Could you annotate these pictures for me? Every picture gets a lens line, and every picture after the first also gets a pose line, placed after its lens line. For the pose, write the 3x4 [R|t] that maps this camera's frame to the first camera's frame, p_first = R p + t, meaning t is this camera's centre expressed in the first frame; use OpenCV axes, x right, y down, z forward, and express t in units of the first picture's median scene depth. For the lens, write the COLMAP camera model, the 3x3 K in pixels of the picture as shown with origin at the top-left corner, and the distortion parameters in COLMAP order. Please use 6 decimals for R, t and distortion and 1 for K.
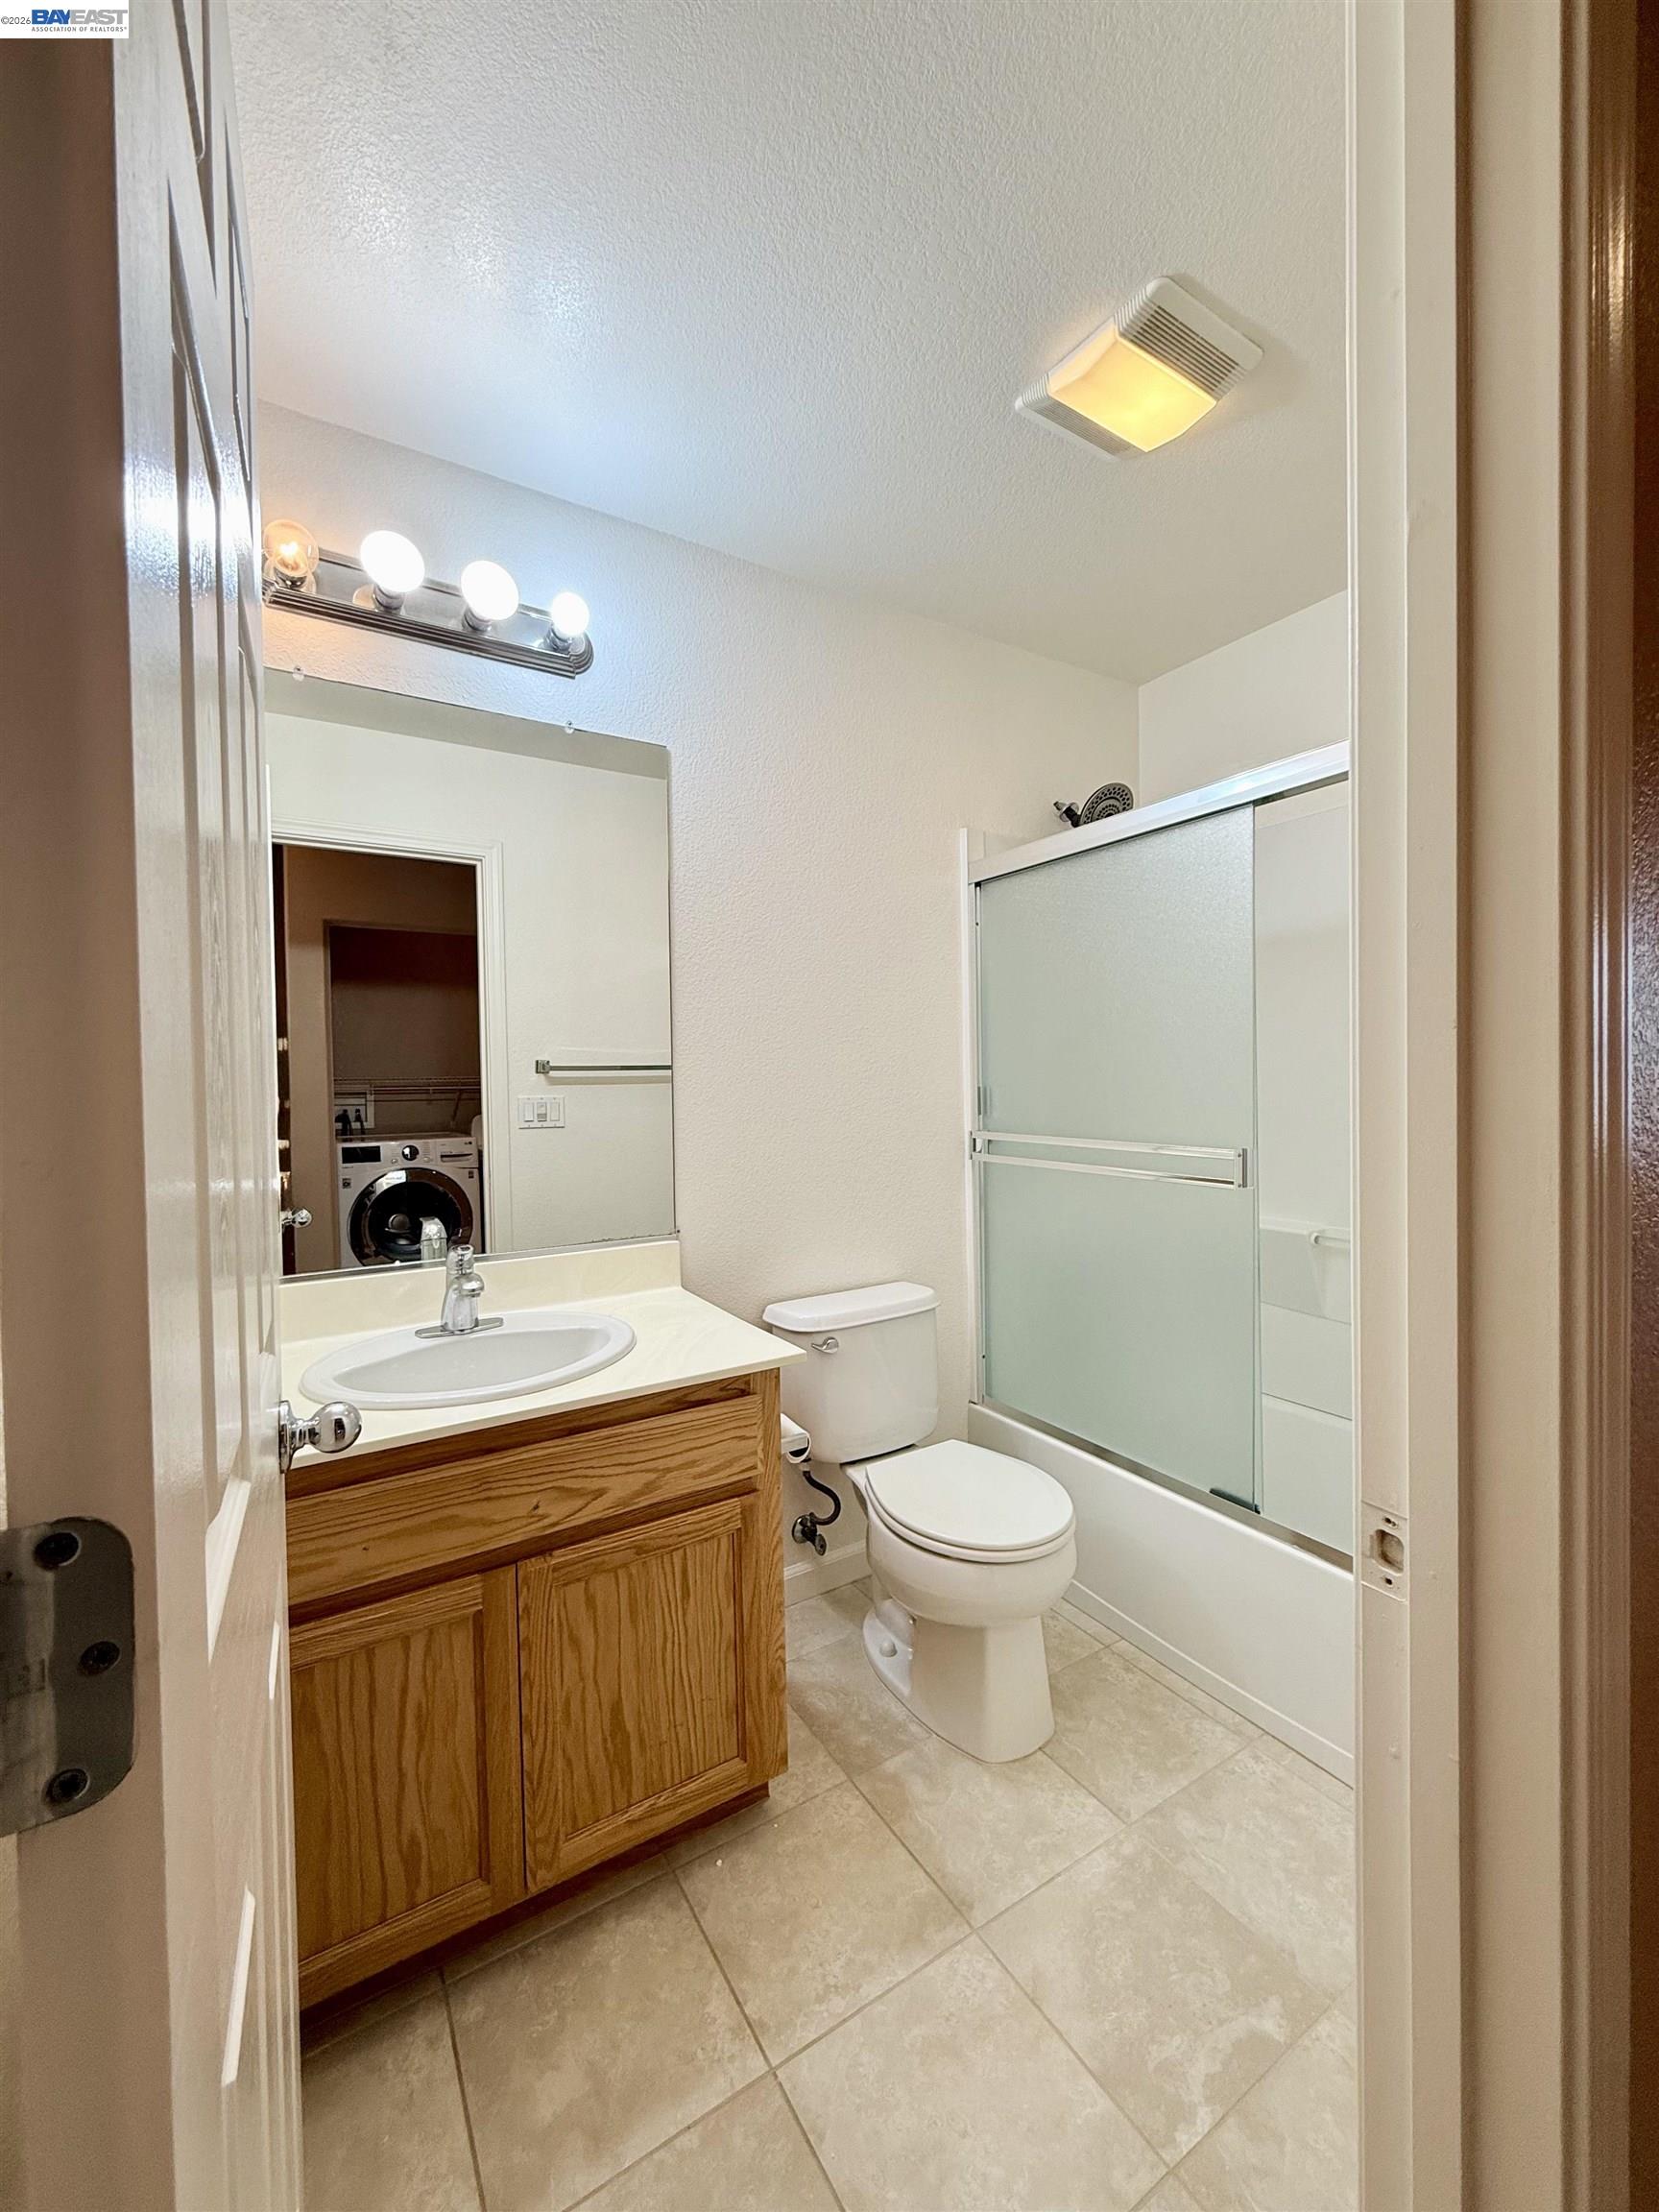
lens RADIAL K [[895.7, 0, 832.1], [0, 895.7, 1100.4], [0, 0, 1]] dist [0.001417, 0.000056]
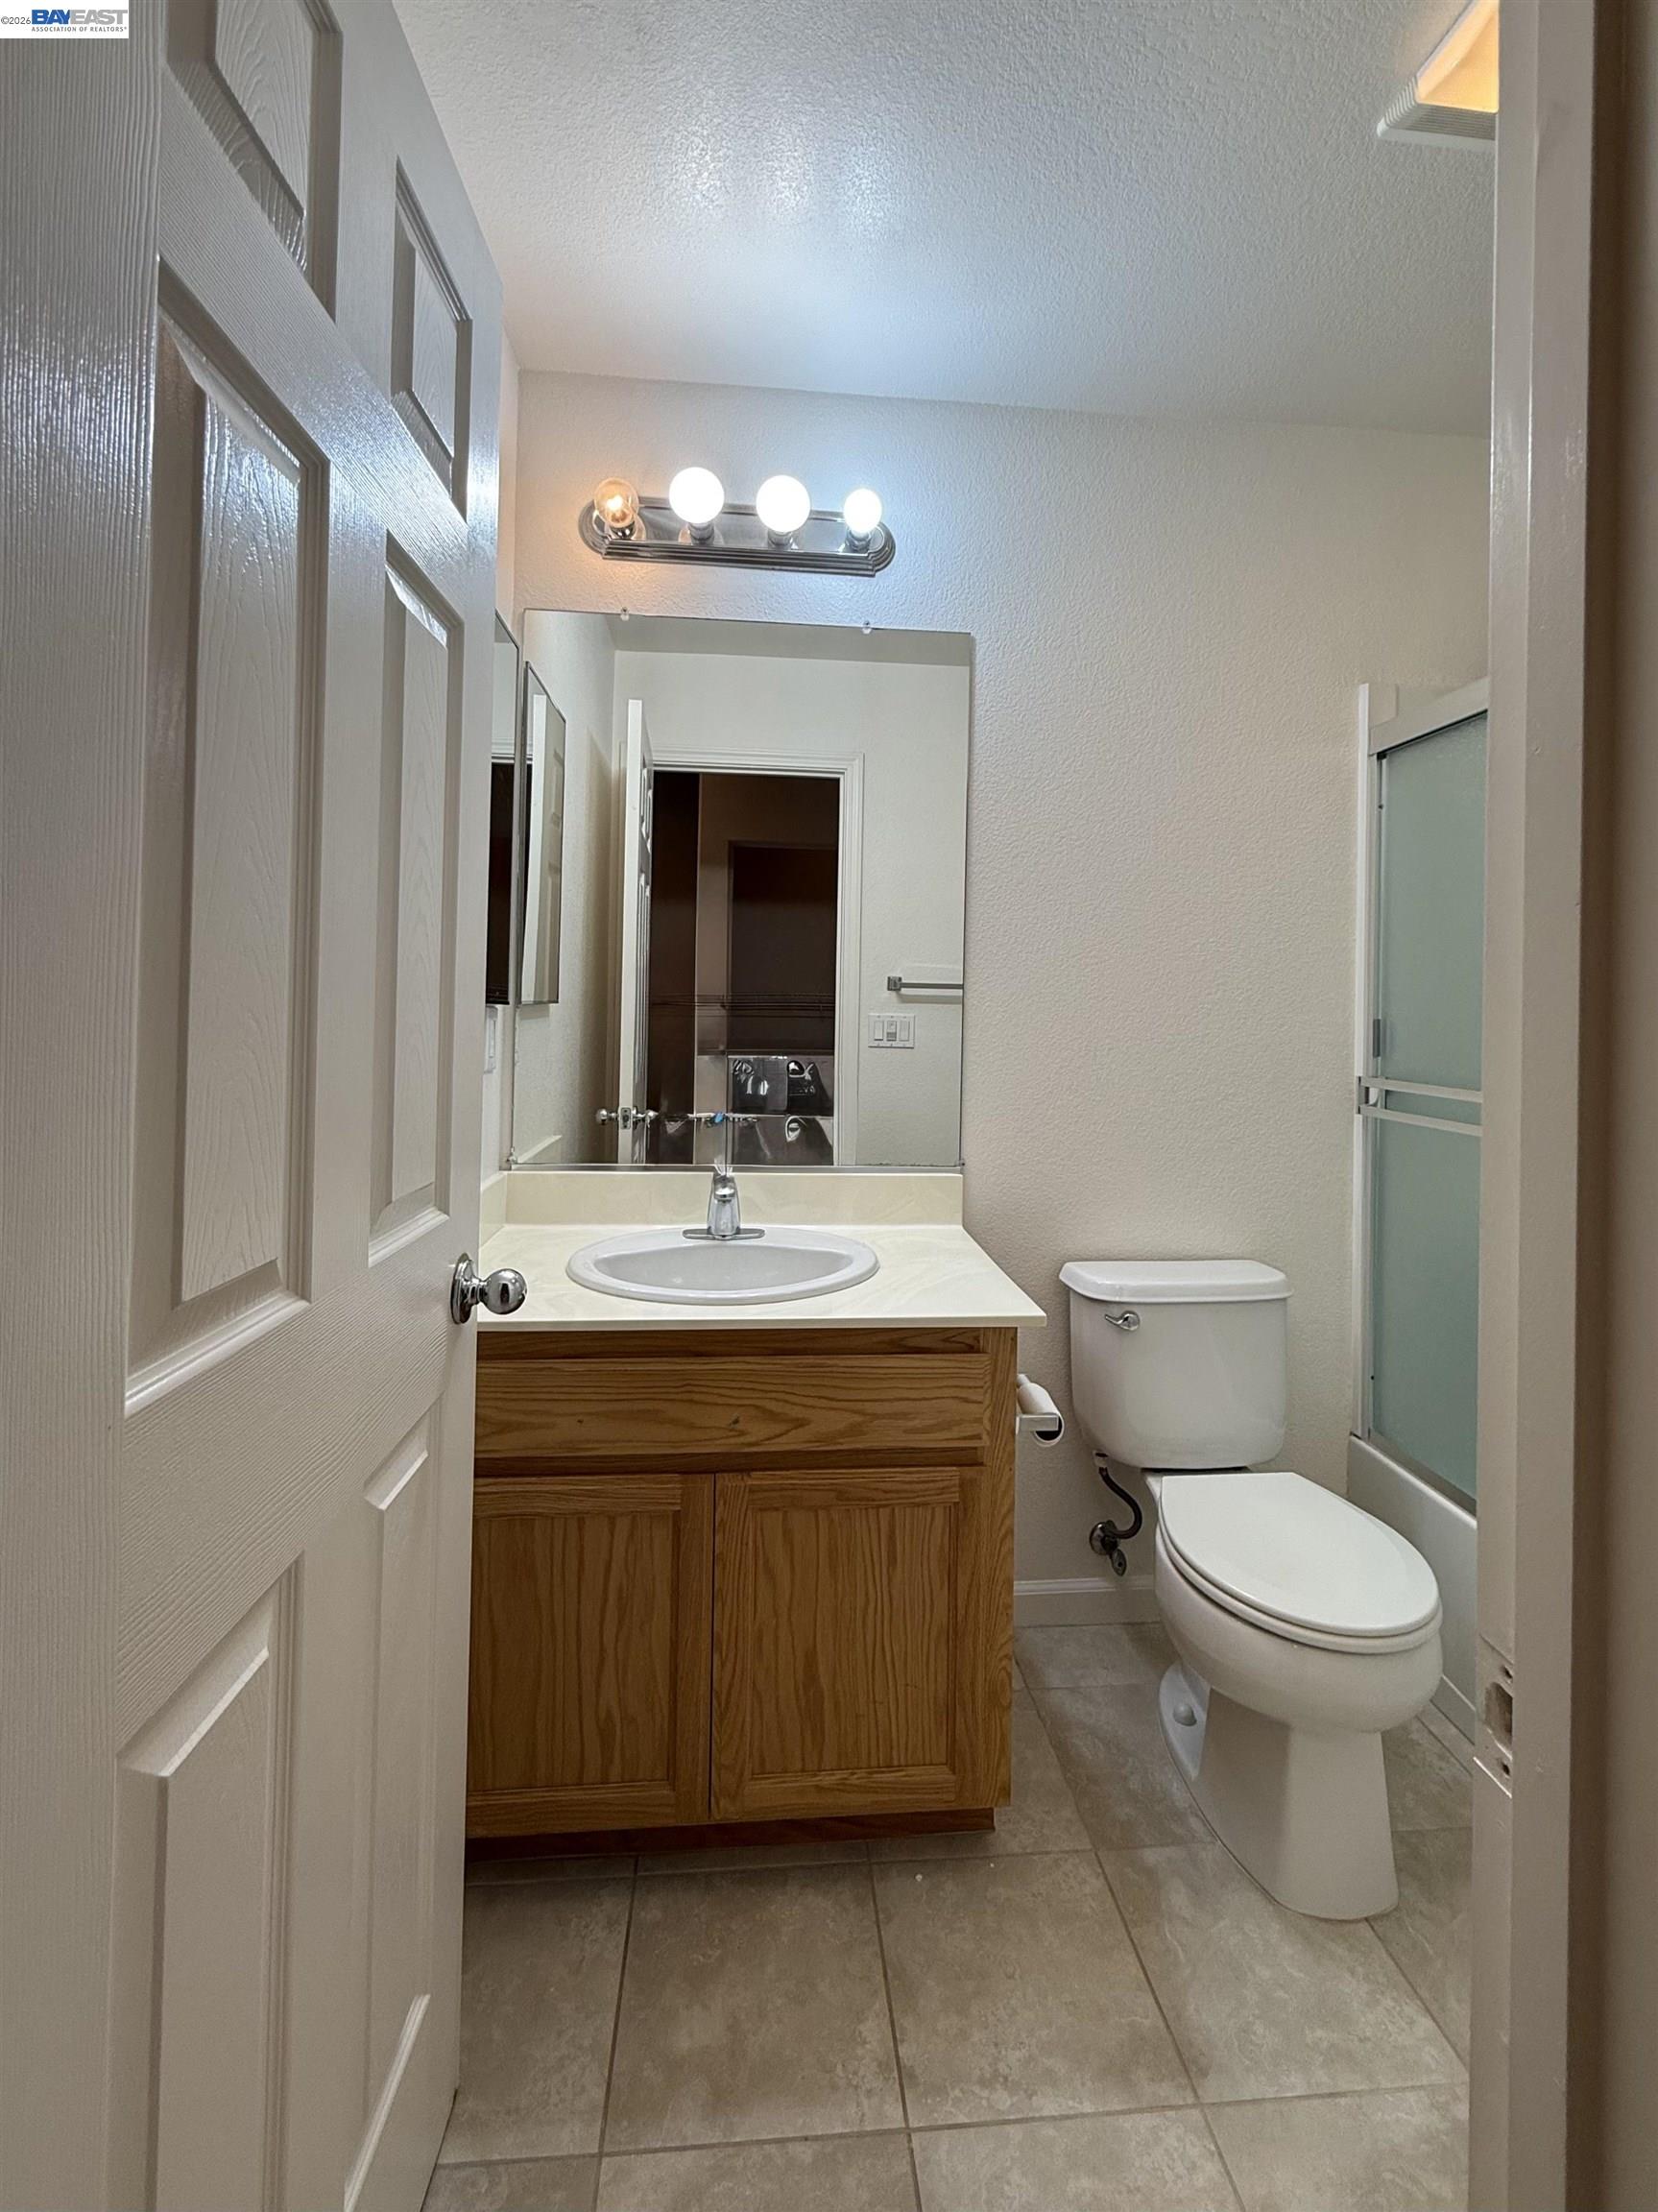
lens RADIAL K [[996.5, 0, 829.3], [0, 996.5, 1002.1], [0, 0, 1]] dist [0.002290, -0.000426]
pose [[0.888352, 0.031084, -0.458110, 0.210110], [-0.044252, 0.998858, -0.018038, 0.009103], [0.457026, 0.036297, 0.888713, 0.051396]]
